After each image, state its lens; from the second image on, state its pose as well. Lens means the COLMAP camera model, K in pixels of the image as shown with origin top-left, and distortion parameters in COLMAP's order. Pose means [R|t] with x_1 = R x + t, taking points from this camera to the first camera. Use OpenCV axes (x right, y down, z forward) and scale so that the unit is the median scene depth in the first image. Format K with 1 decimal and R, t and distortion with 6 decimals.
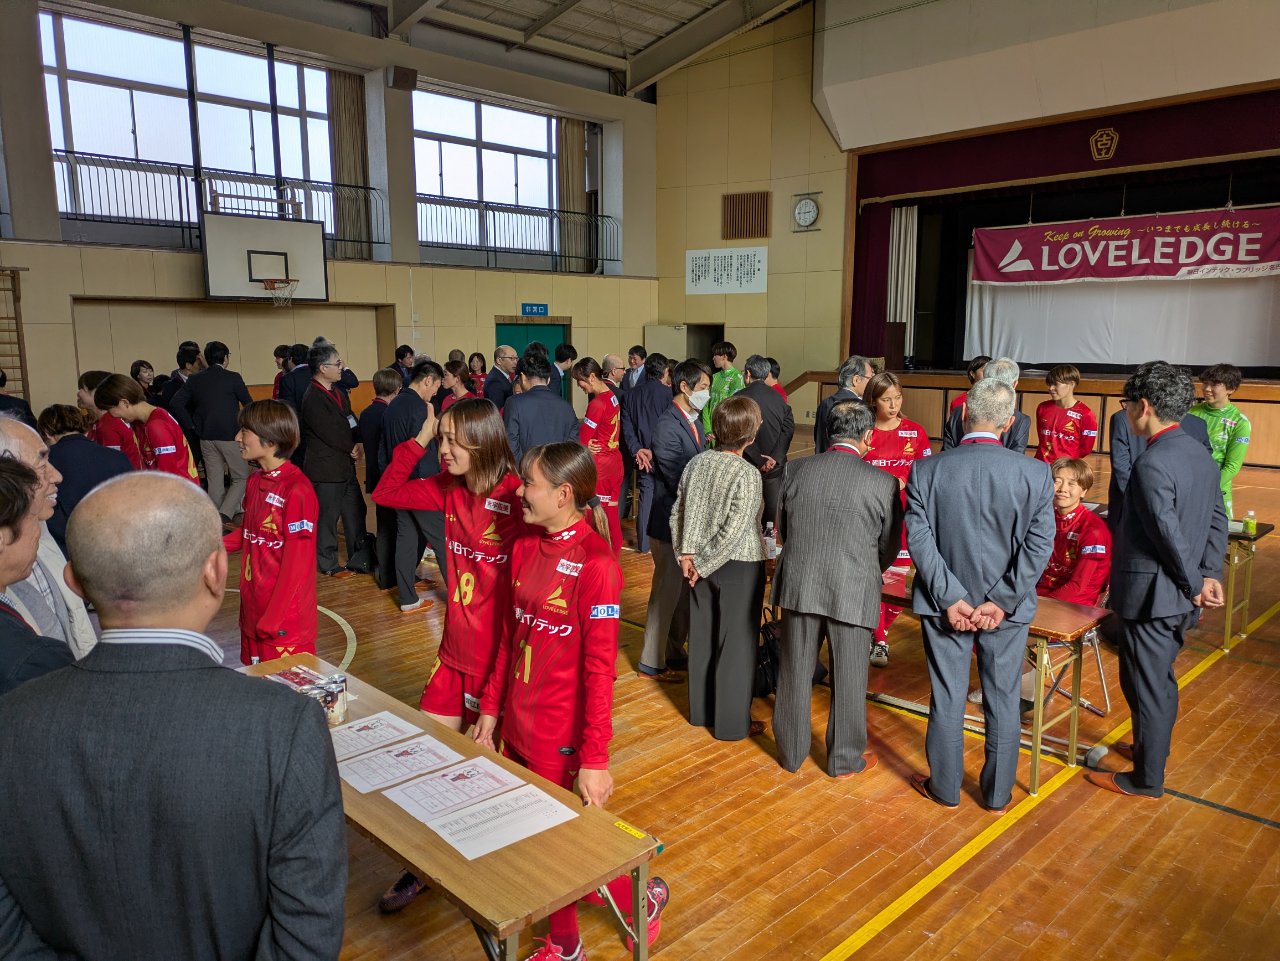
lens RADIAL K [[952.9, 0, 632.7], [0, 952.9, 479.8], [0, 0, 1]] dist [0.056176, -0.051394]
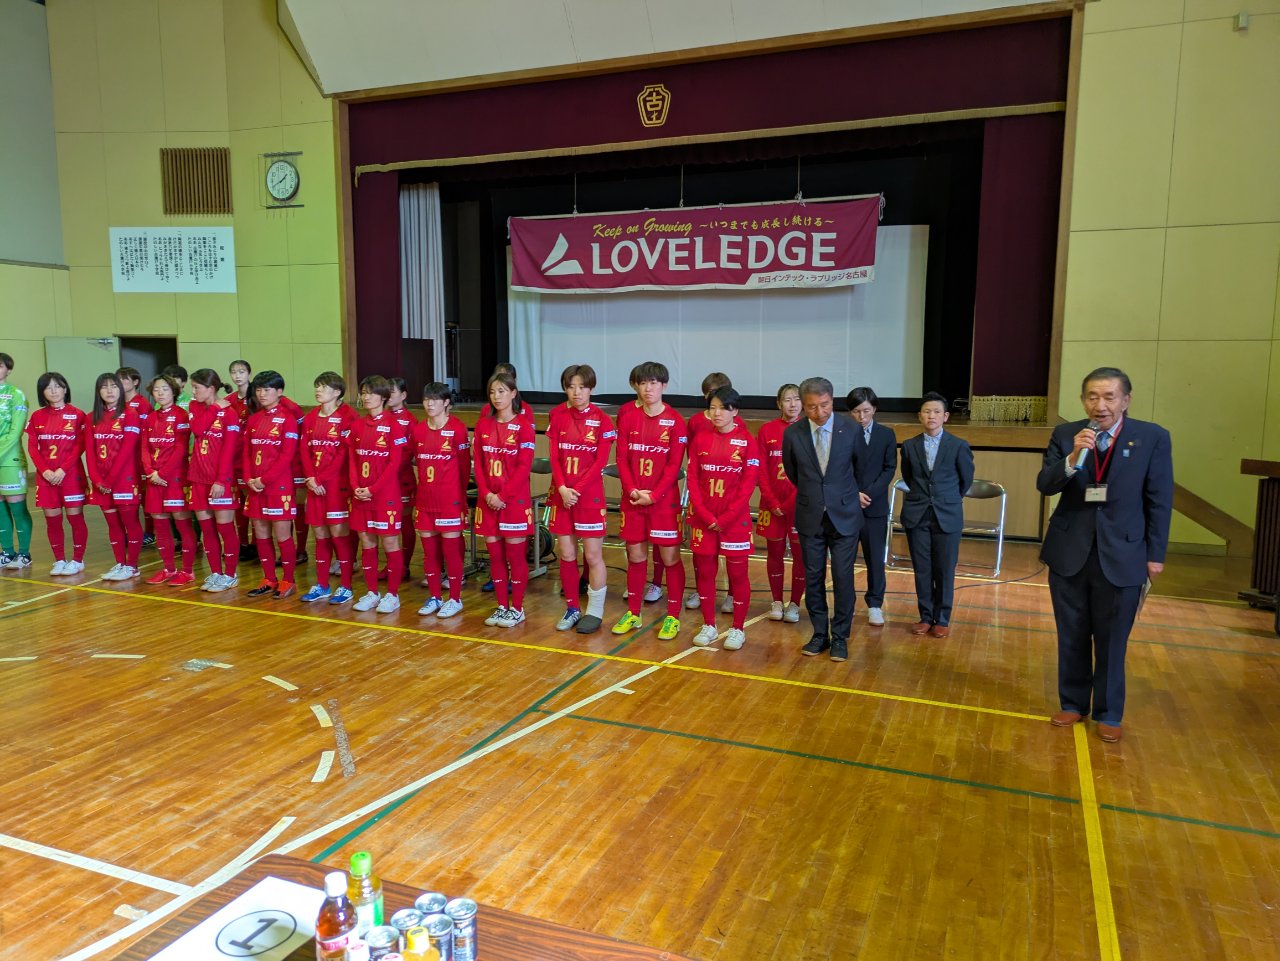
lens RADIAL K [[952.9, 0, 628.1], [0, 952.9, 481.2], [0, 0, 1]] dist [0.056176, -0.051394]
pose [[0.921317, -0.040994, 0.386645, 0.138940], [0.051963, 0.998488, -0.017957, -0.034486], [-0.385325, 0.036635, 0.922054, 0.271591]]
